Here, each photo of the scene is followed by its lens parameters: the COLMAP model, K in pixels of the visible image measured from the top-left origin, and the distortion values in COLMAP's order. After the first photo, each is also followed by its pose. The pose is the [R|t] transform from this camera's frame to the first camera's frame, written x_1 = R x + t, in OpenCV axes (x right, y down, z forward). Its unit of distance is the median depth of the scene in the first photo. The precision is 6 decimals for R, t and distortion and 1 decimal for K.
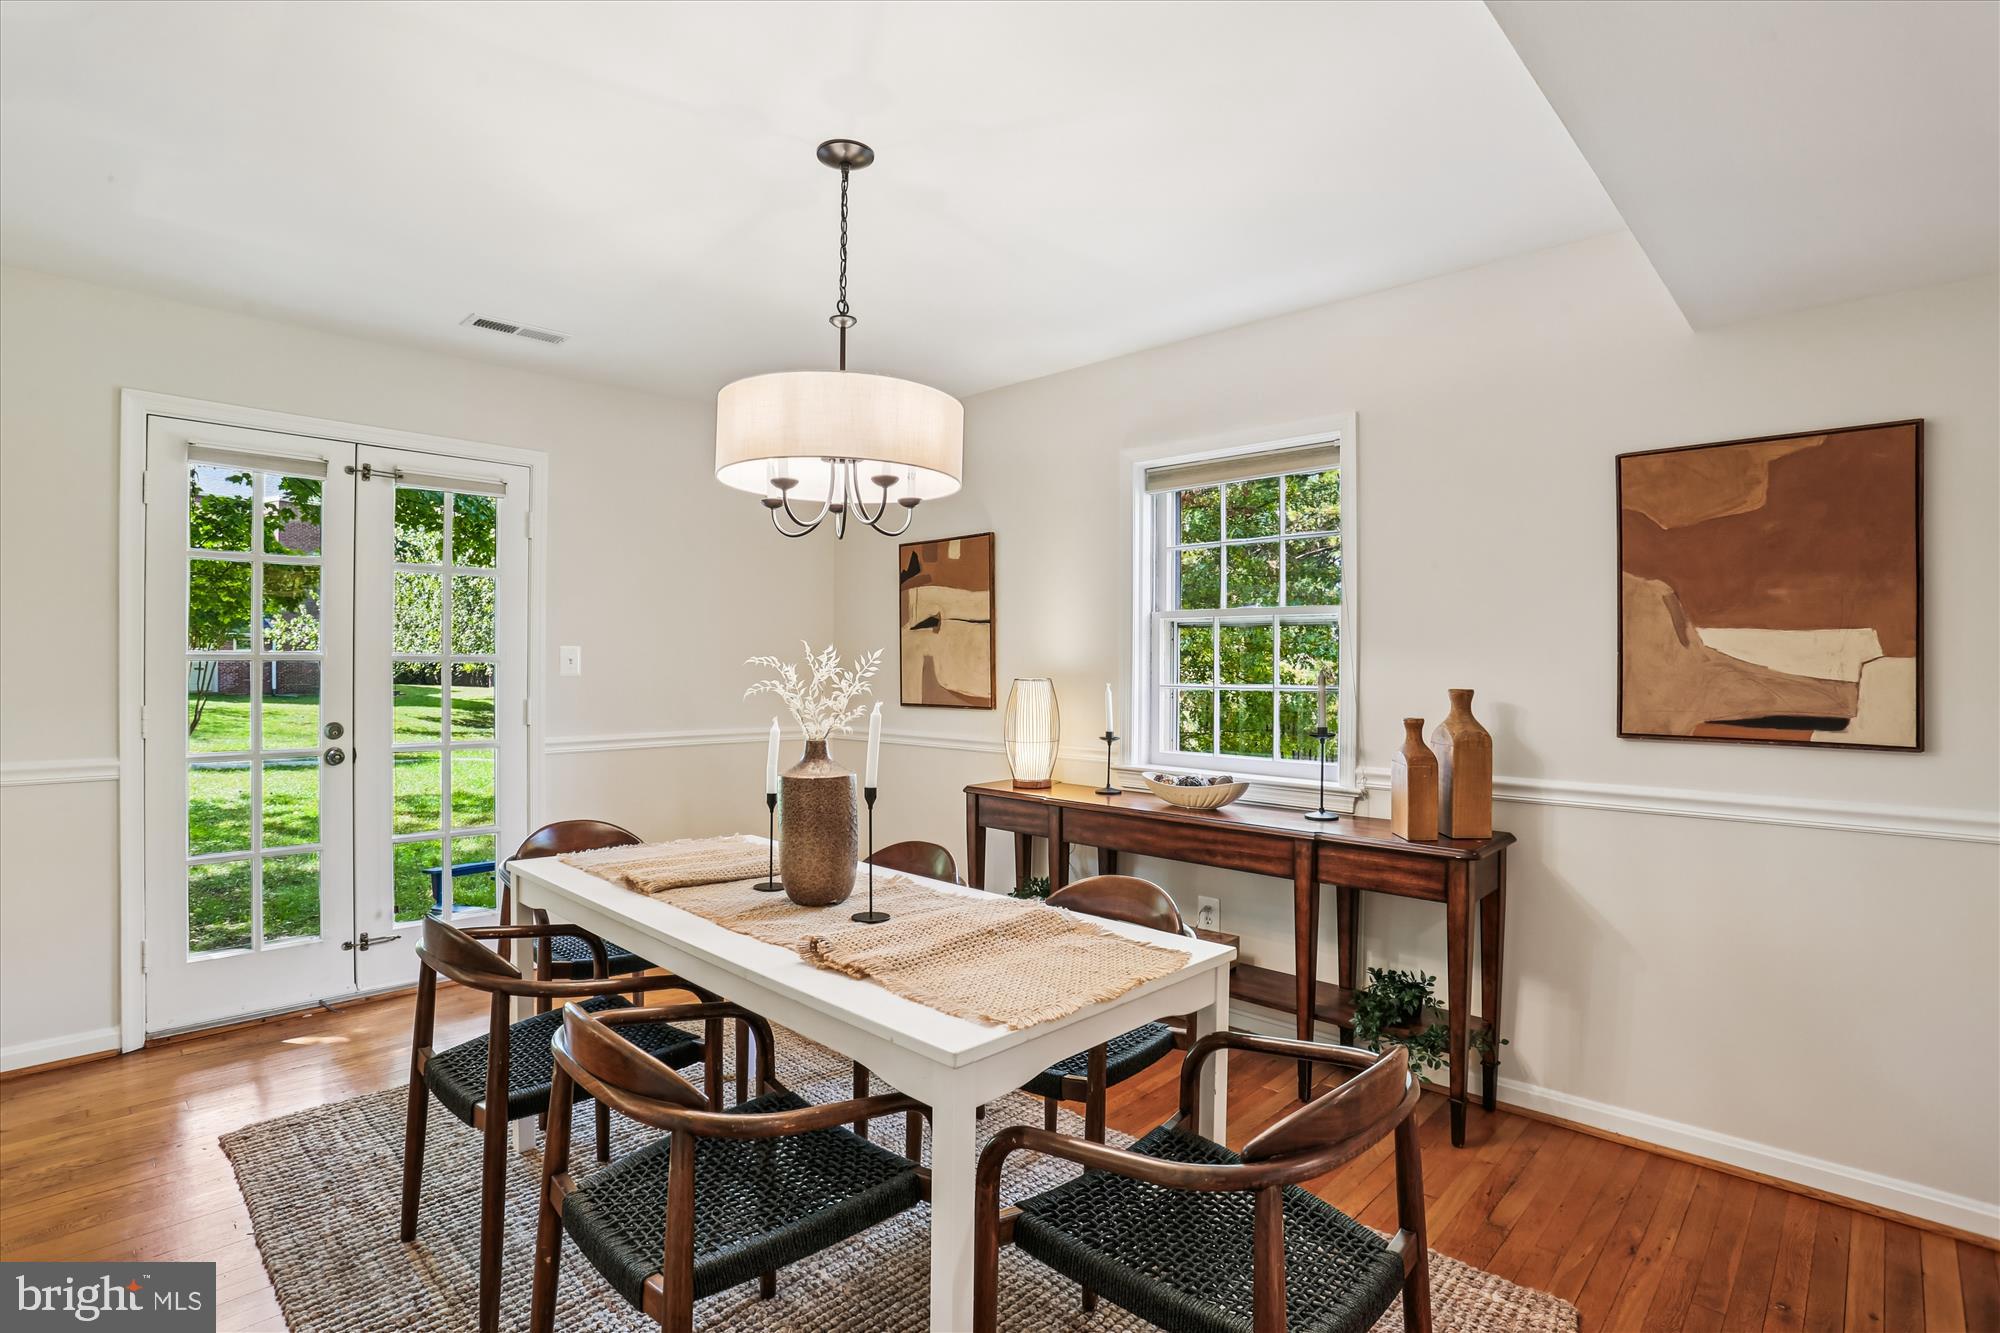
lens RADIAL K [[995.5, 0, 984.5], [0, 995.5, 661.9], [0, 0, 1]] dist [-0.034149, 0.000698]
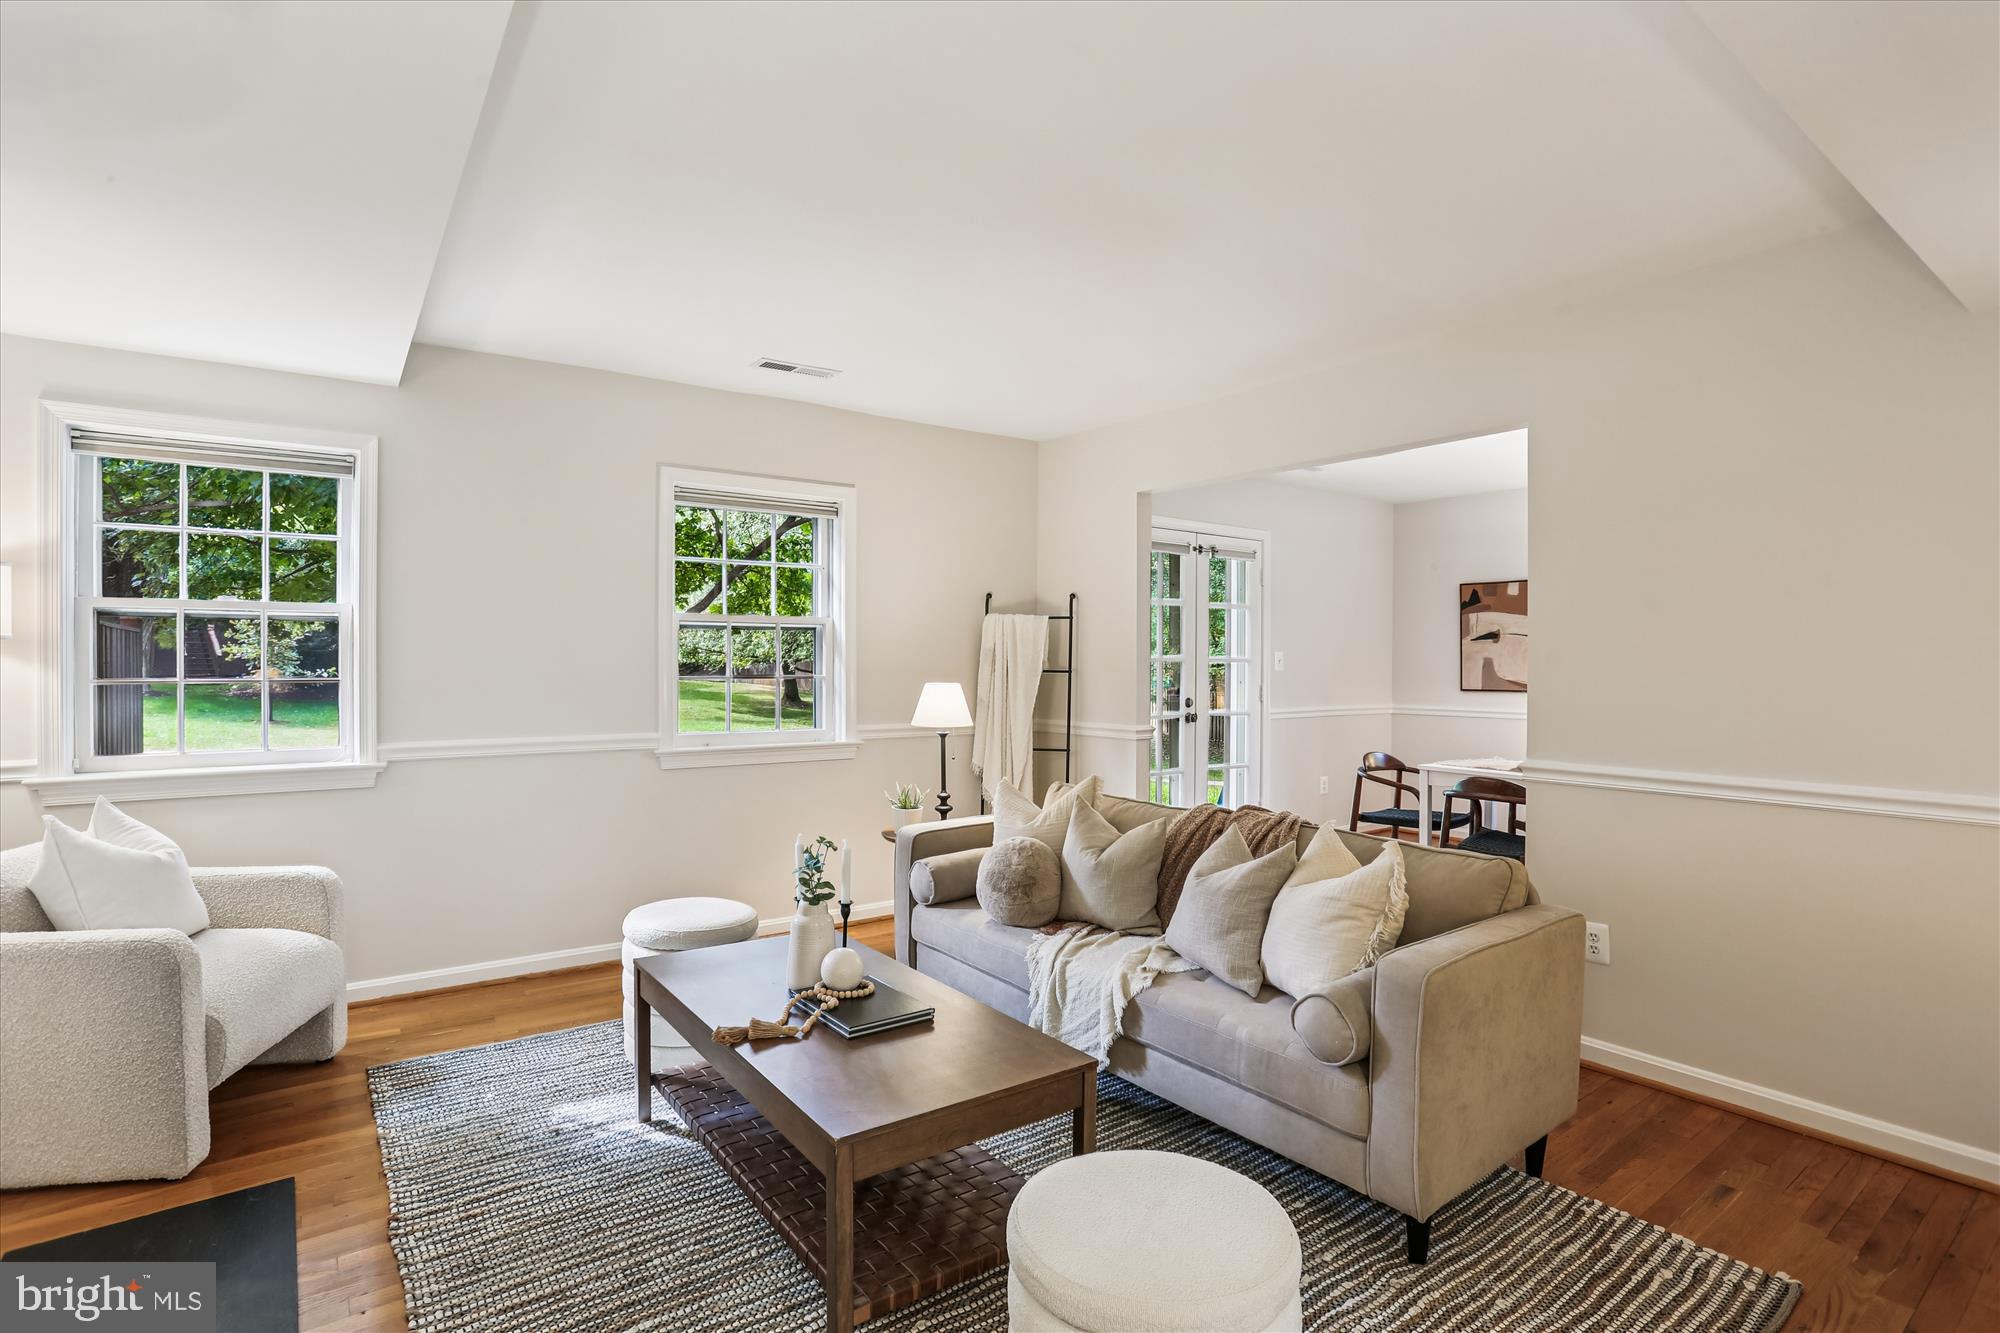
lens RADIAL K [[972.5, 0, 997.3], [0, 972.5, 672.8], [0, 0, 1]] dist [-0.073002, 0.028041]
pose [[0.985723, 0.003324, -0.168339, -0.627883], [-0.001325, 0.999927, 0.011981, -0.000123], [0.168367, -0.011587, 0.985656, -0.641142]]
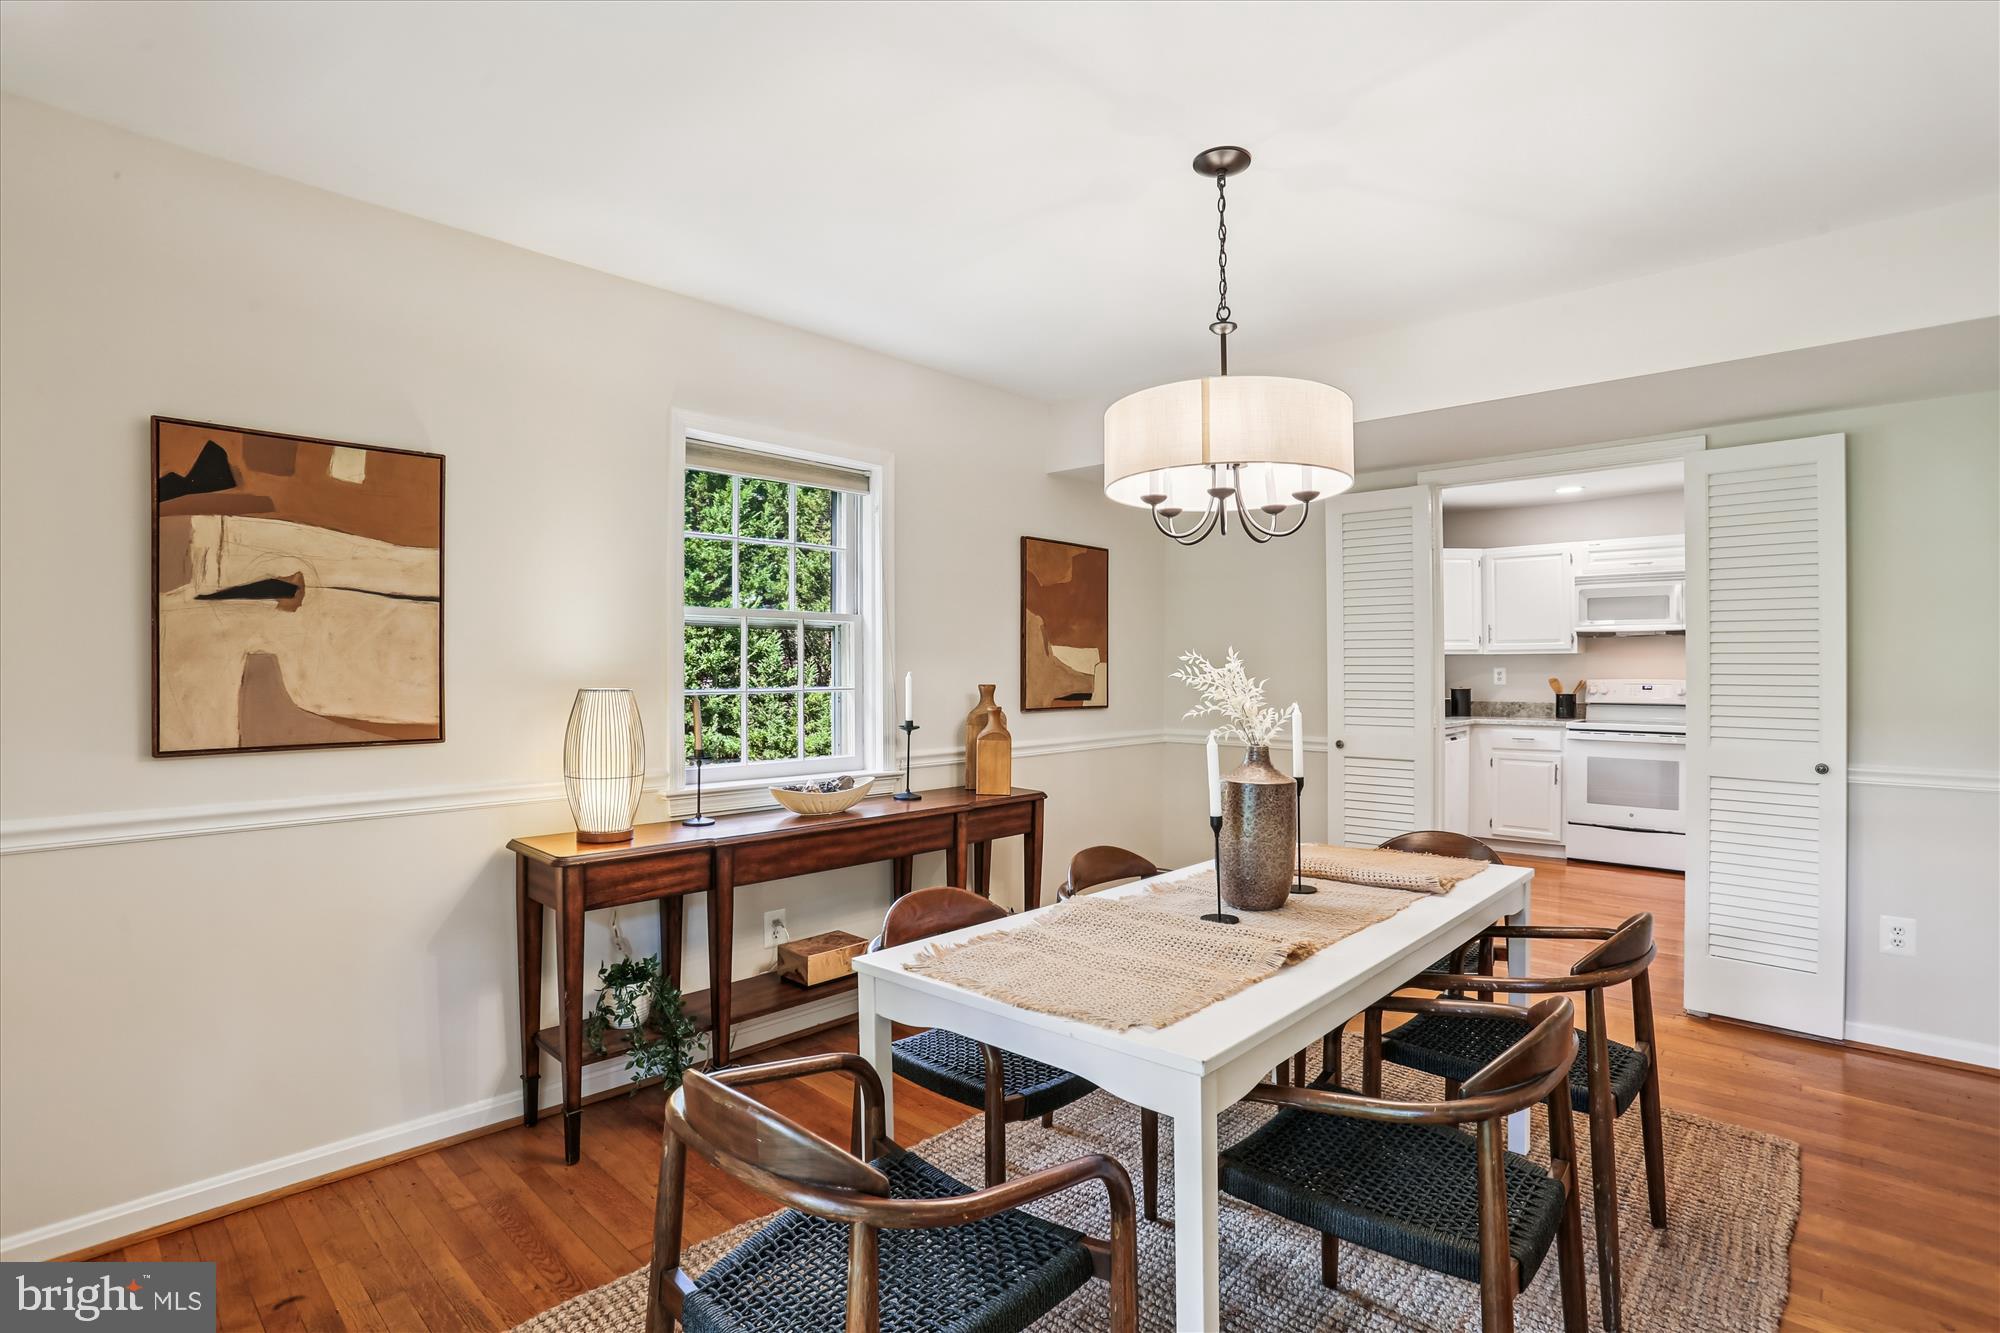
lens RADIAL K [[972.5, 0, 997.3], [0, 972.5, 672.8], [0, 0, 1]] dist [-0.073002, 0.028041]
pose [[-0.022334, -0.009489, 0.999706, -0.633667], [-0.001550, 0.999954, 0.009457, -0.001491], [-0.999749, -0.001339, -0.022347, 0.722292]]
